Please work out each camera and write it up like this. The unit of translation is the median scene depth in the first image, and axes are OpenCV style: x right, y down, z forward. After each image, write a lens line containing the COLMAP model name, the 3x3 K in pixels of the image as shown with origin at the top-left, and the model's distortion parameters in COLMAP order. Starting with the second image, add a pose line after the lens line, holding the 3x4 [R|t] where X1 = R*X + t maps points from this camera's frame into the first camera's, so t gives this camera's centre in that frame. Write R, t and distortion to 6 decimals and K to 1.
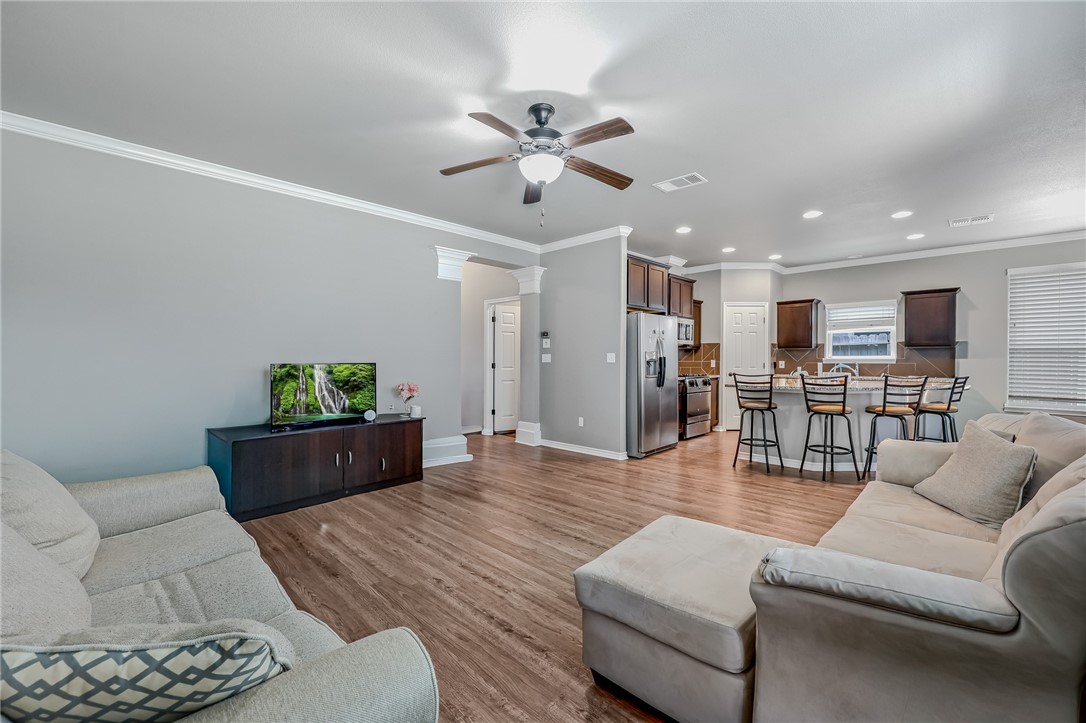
lens RADIAL K [[451.6, 0, 553.5], [0, 451.6, 362.8], [0, 0, 1]] dist [-0.000530, 0.000008]
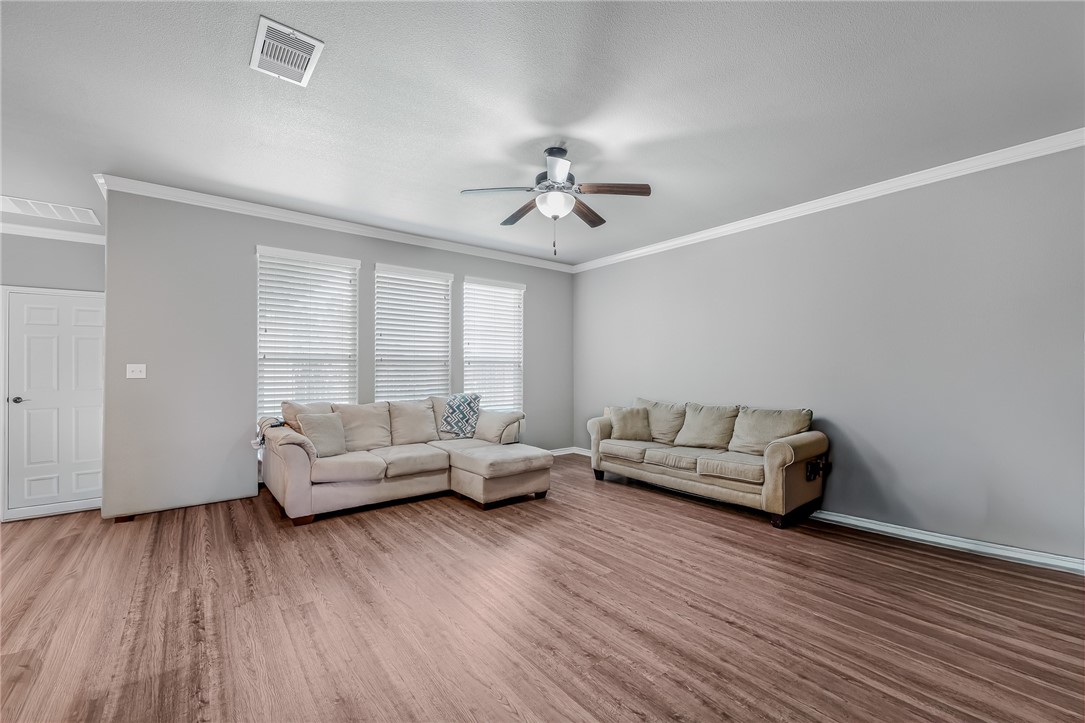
lens RADIAL K [[451.2, 0, 536.5], [0, 451.2, 357.9], [0, 0, 1]] dist [-0.000530, 0.000008]
pose [[-0.988148, 0.006511, 0.153364, -0.130398], [0.004335, 0.999885, -0.014513, -0.023994], [-0.153441, -0.013676, -0.988063, 1.804917]]
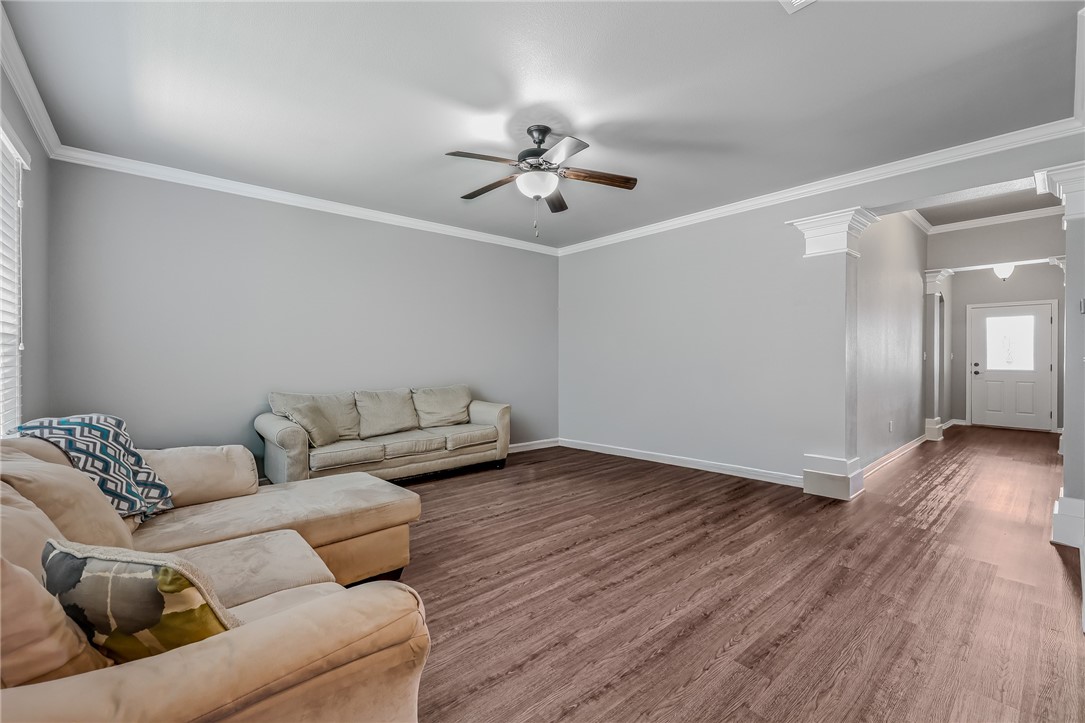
lens RADIAL K [[451.2, 0, 545.5], [0, 451.2, 358.5], [0, 0, 1]] dist [-0.000530, 0.000008]
pose [[-0.093604, 0.008510, -0.995573, 0.905072], [-0.012254, 0.999878, 0.009699, -0.014352], [0.995534, 0.013108, -0.093488, 0.954222]]
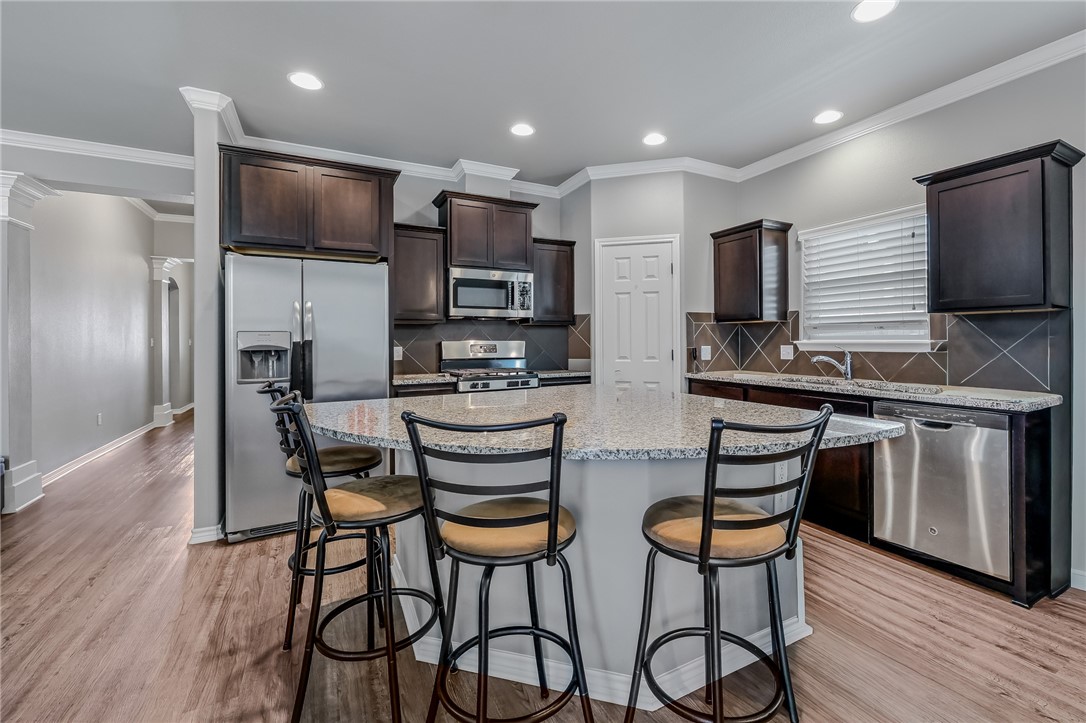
lens RADIAL K [[478.1, 0, 587.5], [0, 478.1, 339.1], [0, 0, 1]] dist [0.009101, -0.000384]
pose [[0.955765, -0.005722, -0.294077, 1.207699], [0.003604, 0.999964, -0.007744, -0.018424], [0.294110, 0.006342, 0.955750, 0.982899]]
